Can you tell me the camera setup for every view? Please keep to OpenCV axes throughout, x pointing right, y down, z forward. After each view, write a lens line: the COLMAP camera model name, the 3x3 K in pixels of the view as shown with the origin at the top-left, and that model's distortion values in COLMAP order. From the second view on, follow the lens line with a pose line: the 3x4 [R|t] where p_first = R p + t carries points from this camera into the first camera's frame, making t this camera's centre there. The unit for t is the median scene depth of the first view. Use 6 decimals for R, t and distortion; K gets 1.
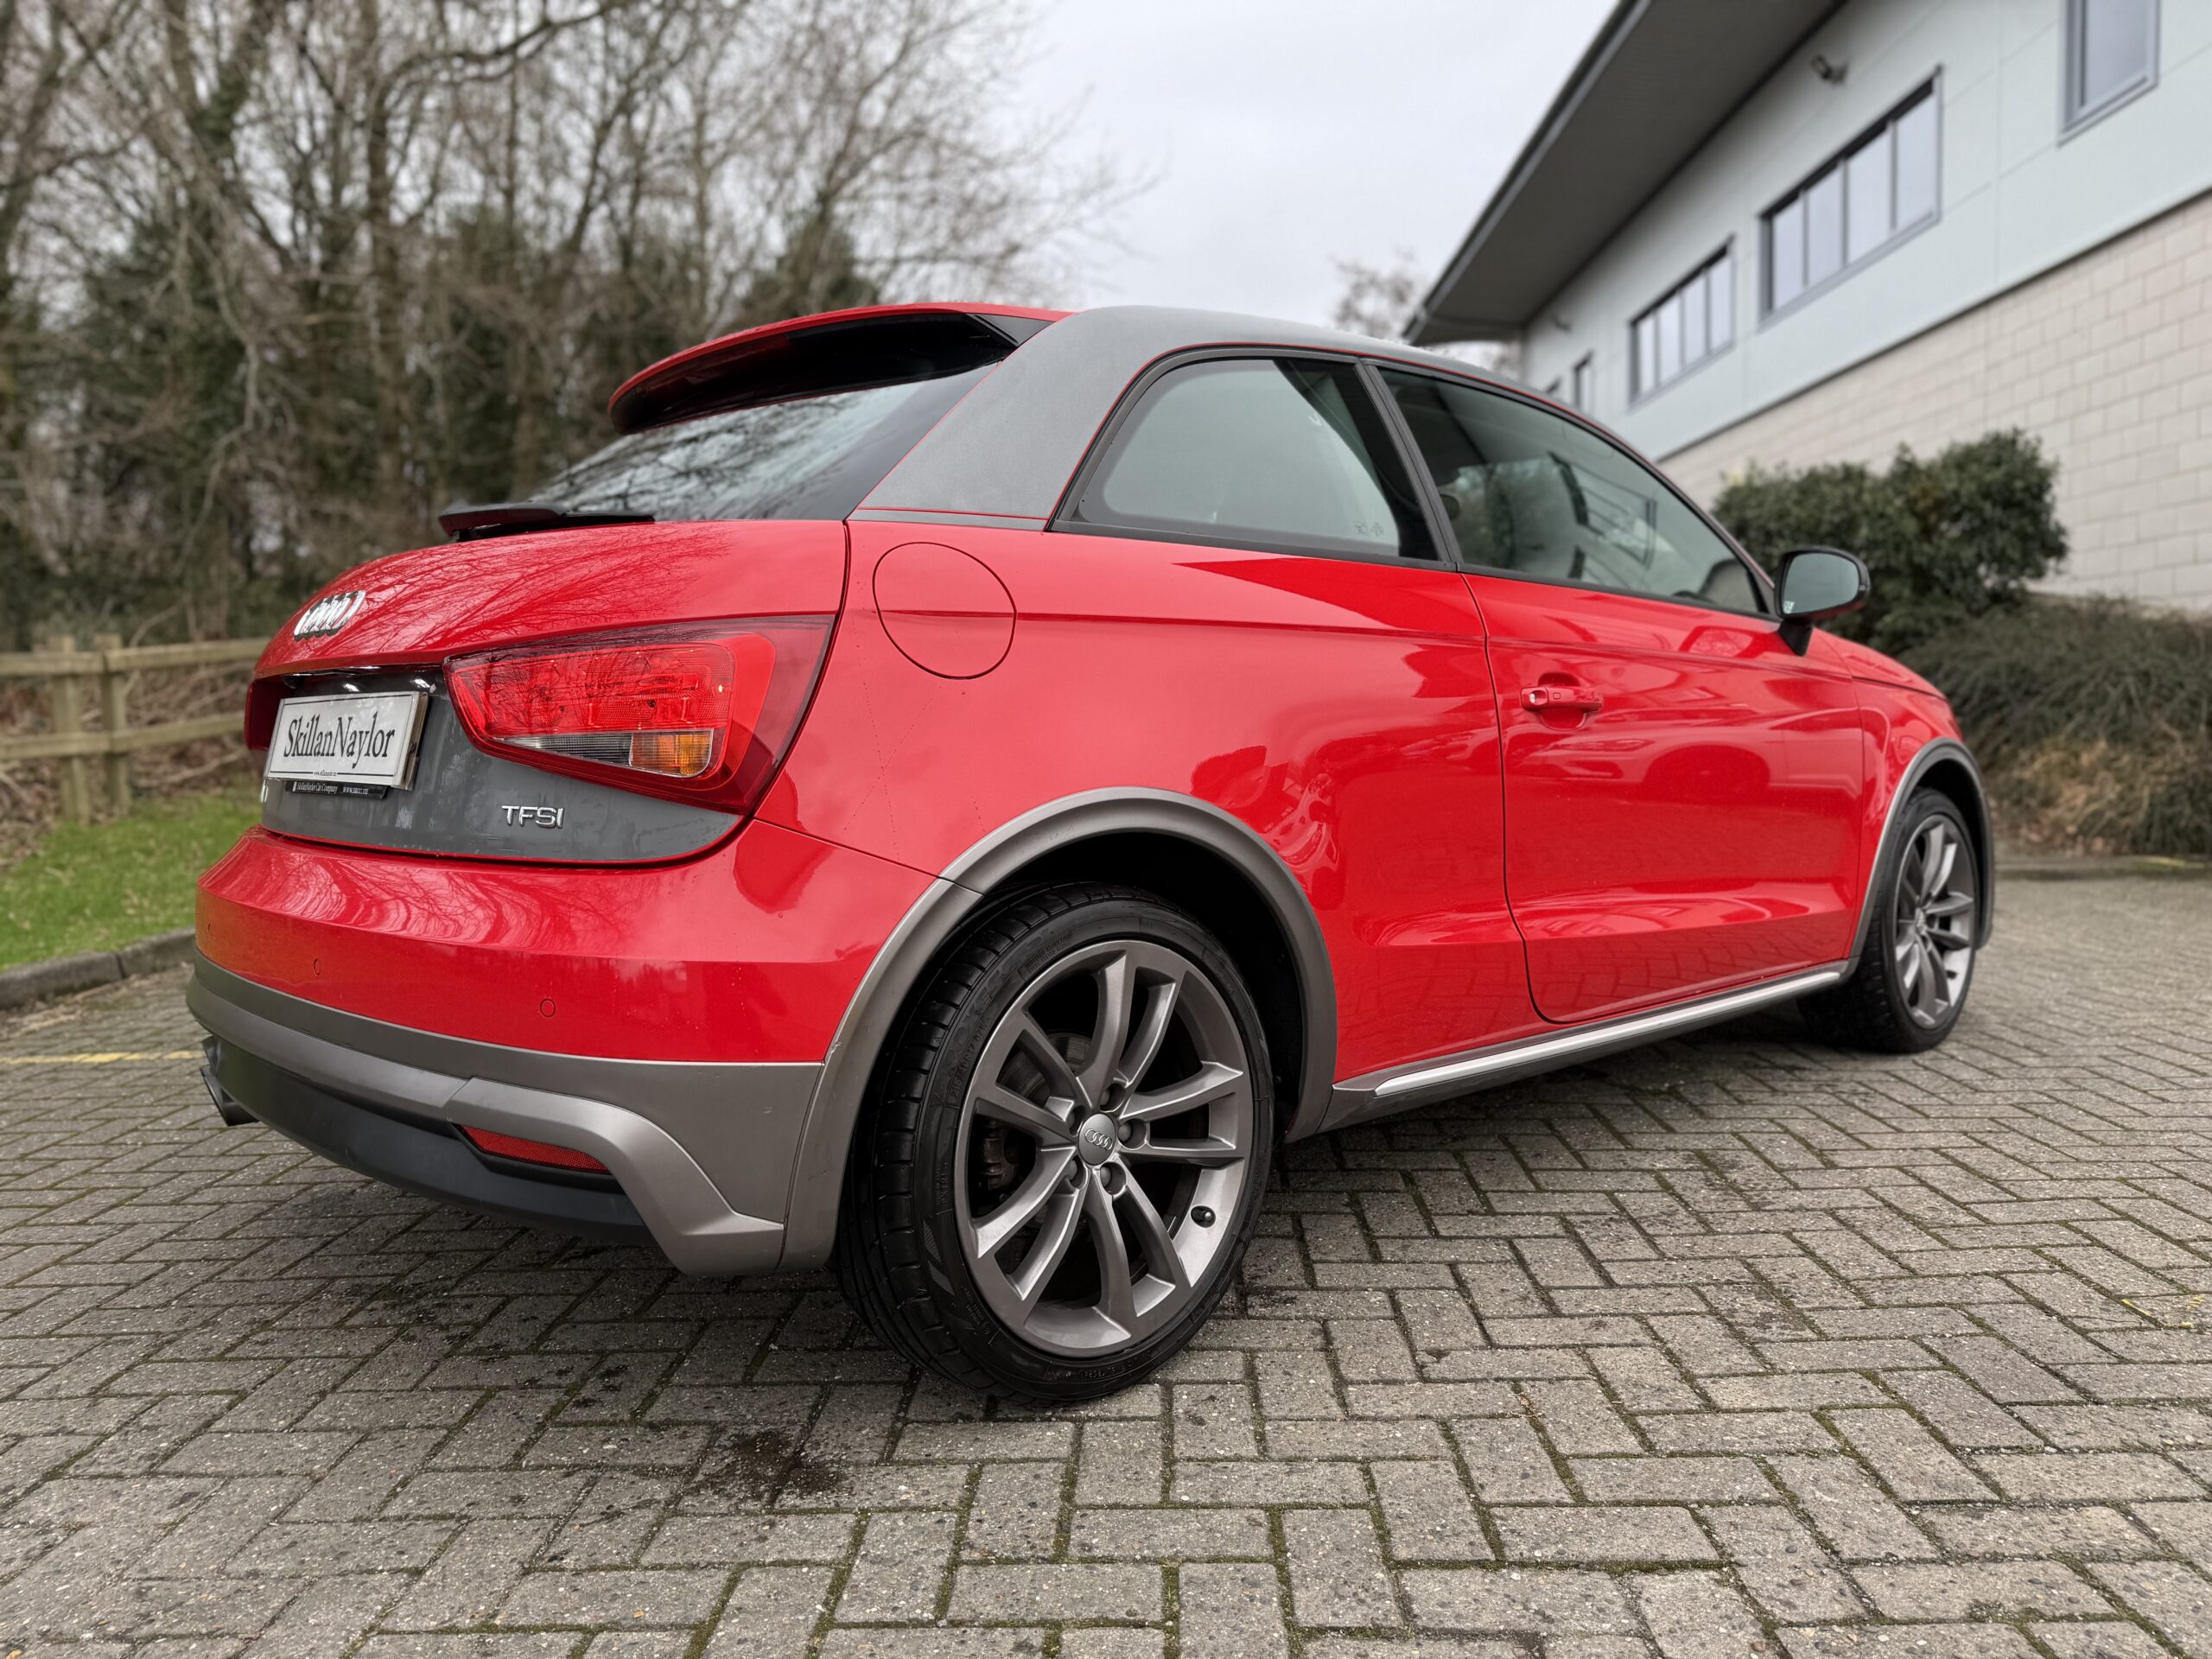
lens RADIAL K [[1588.8, 0, 1107.7], [0, 1588.8, 809.0], [0, 0, 1]] dist [0.008466, -0.007767]
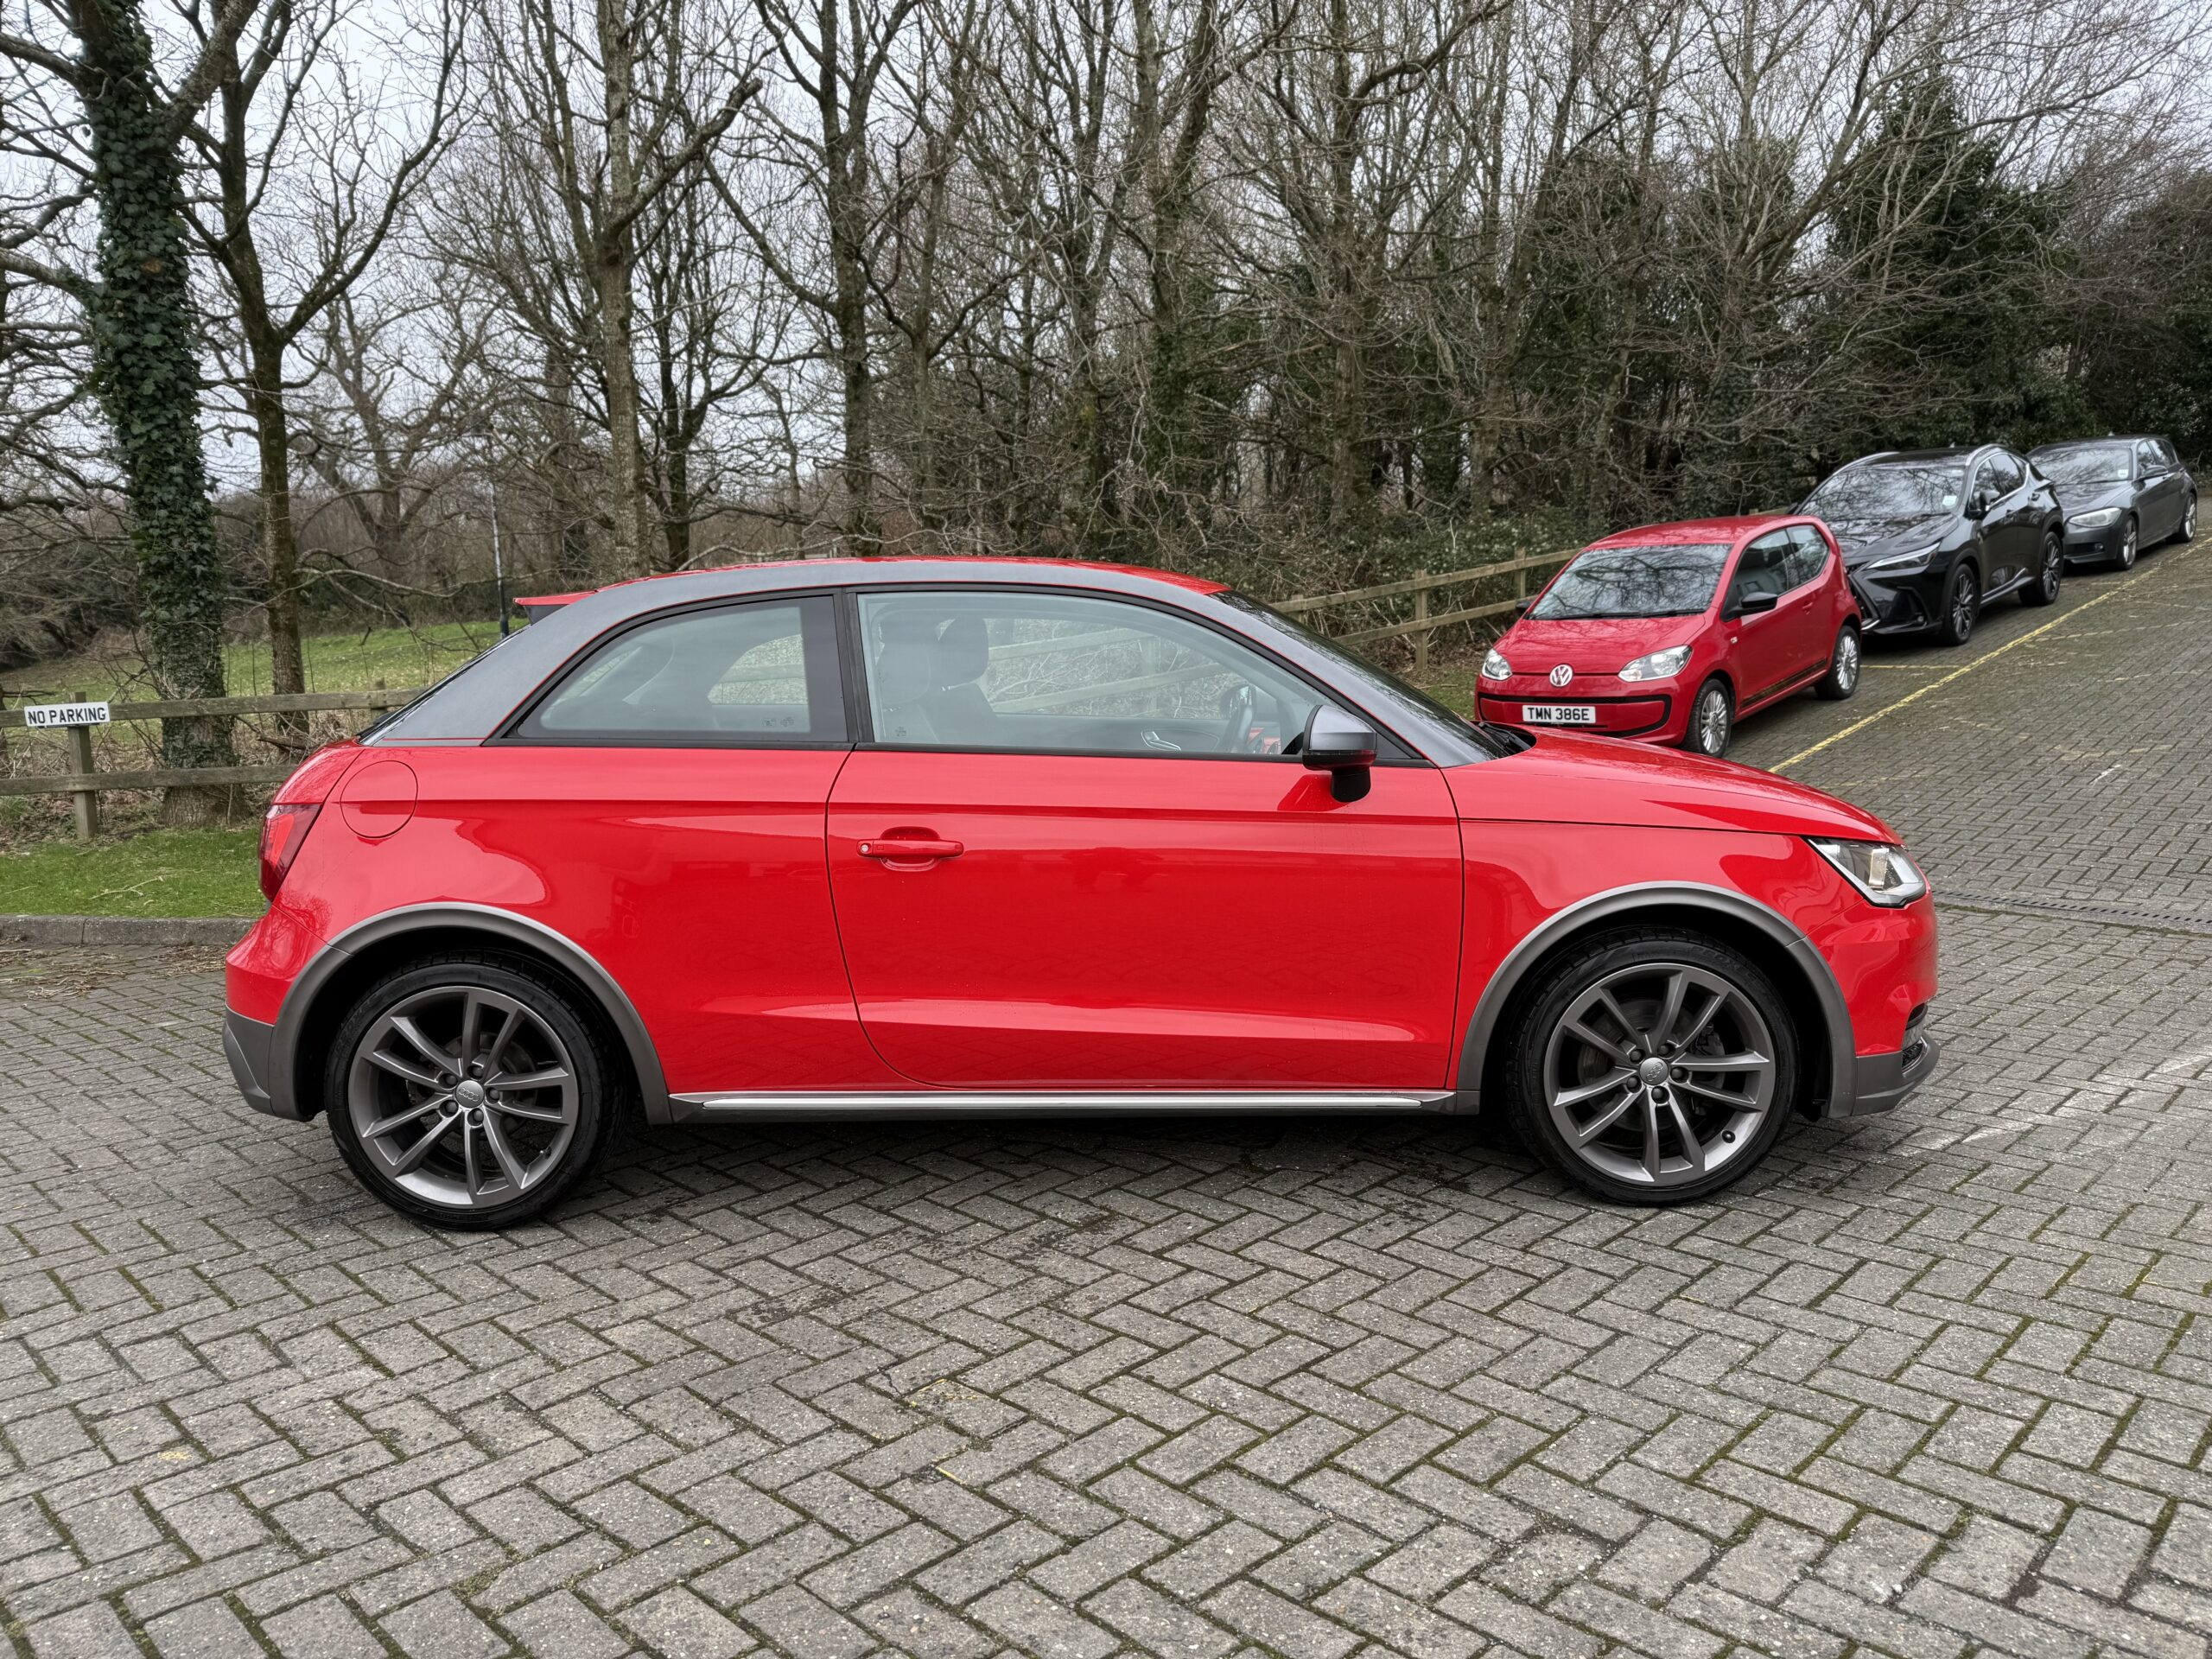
lens RADIAL K [[1540.3, 0, 1107.5], [0, 1540.3, 828.1], [0, 0, 1]] dist [0.067793, -0.081777]
pose [[0.730886, 0.089990, -0.676541, 1.703187], [-0.036398, 0.994998, 0.093028, -0.287392], [0.681528, -0.043368, 0.730506, 0.203250]]
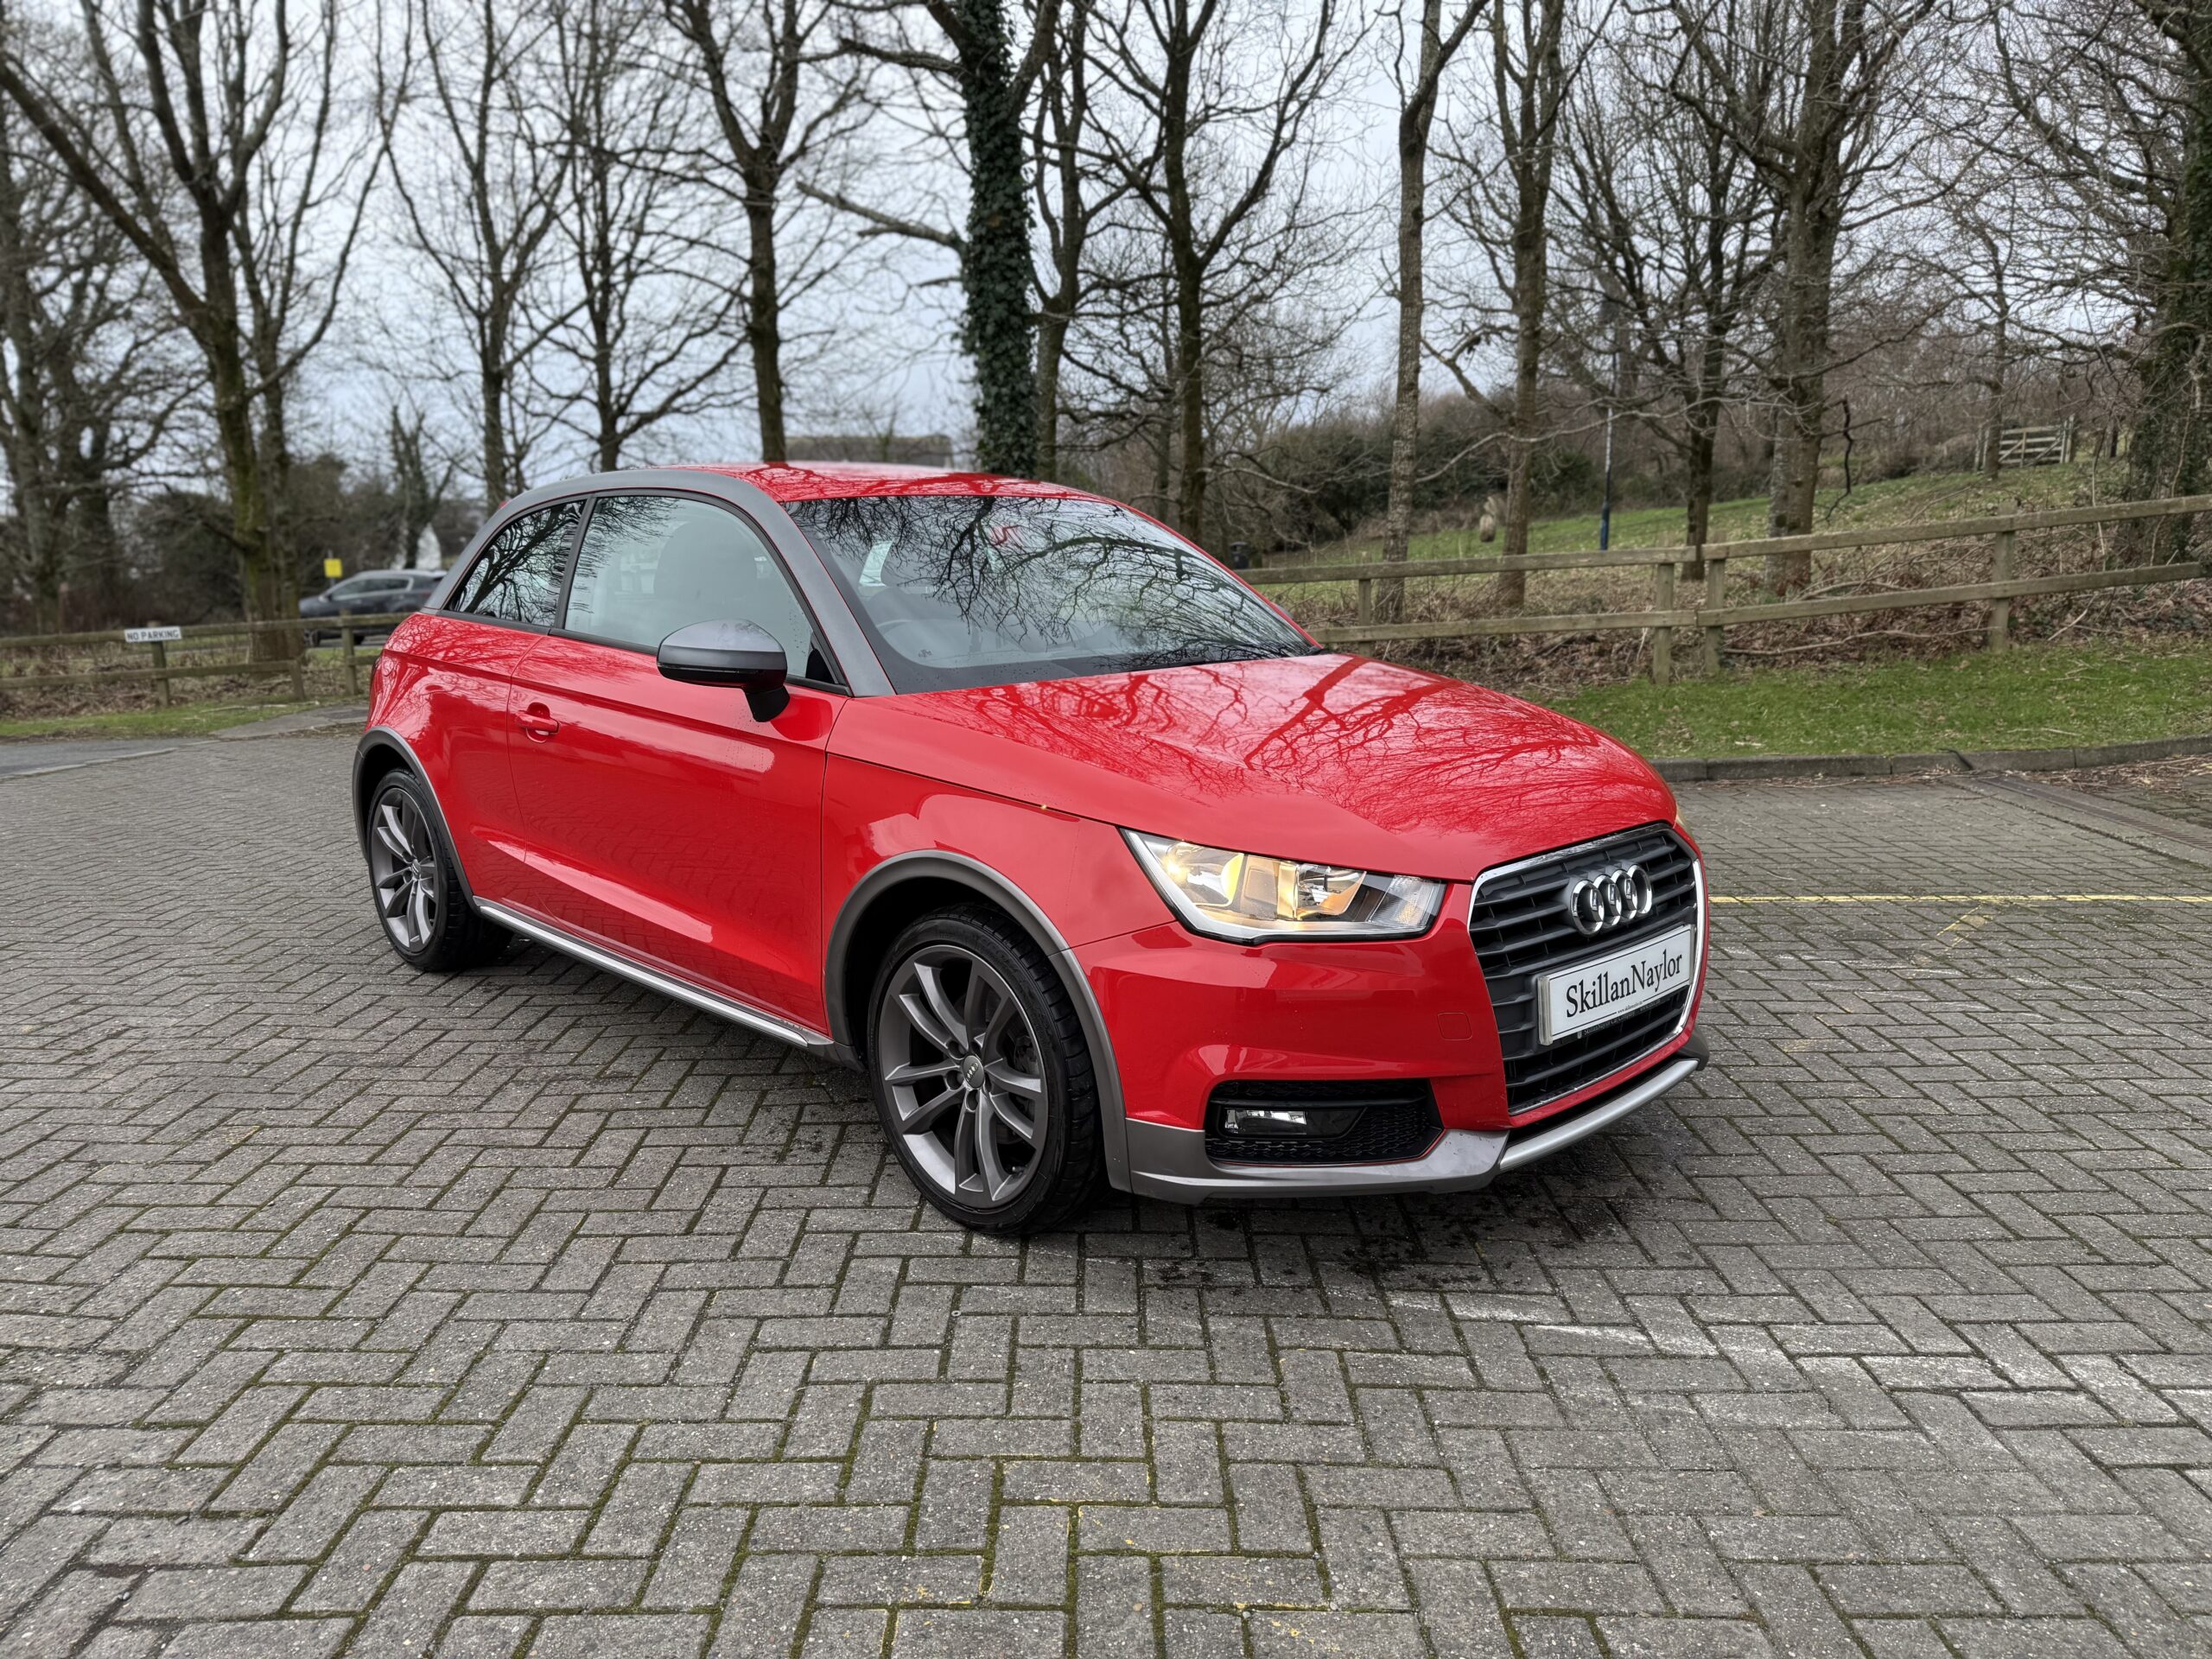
lens RADIAL K [[1540.3, 0, 1107.5], [0, 1540.3, 828.1], [0, 0, 1]] dist [0.067793, -0.081777]
pose [[0.026813, 0.200392, -0.979349, 2.406934], [-0.055353, 0.978496, 0.198702, -0.404587], [0.998107, 0.048882, 0.037328, 1.985196]]
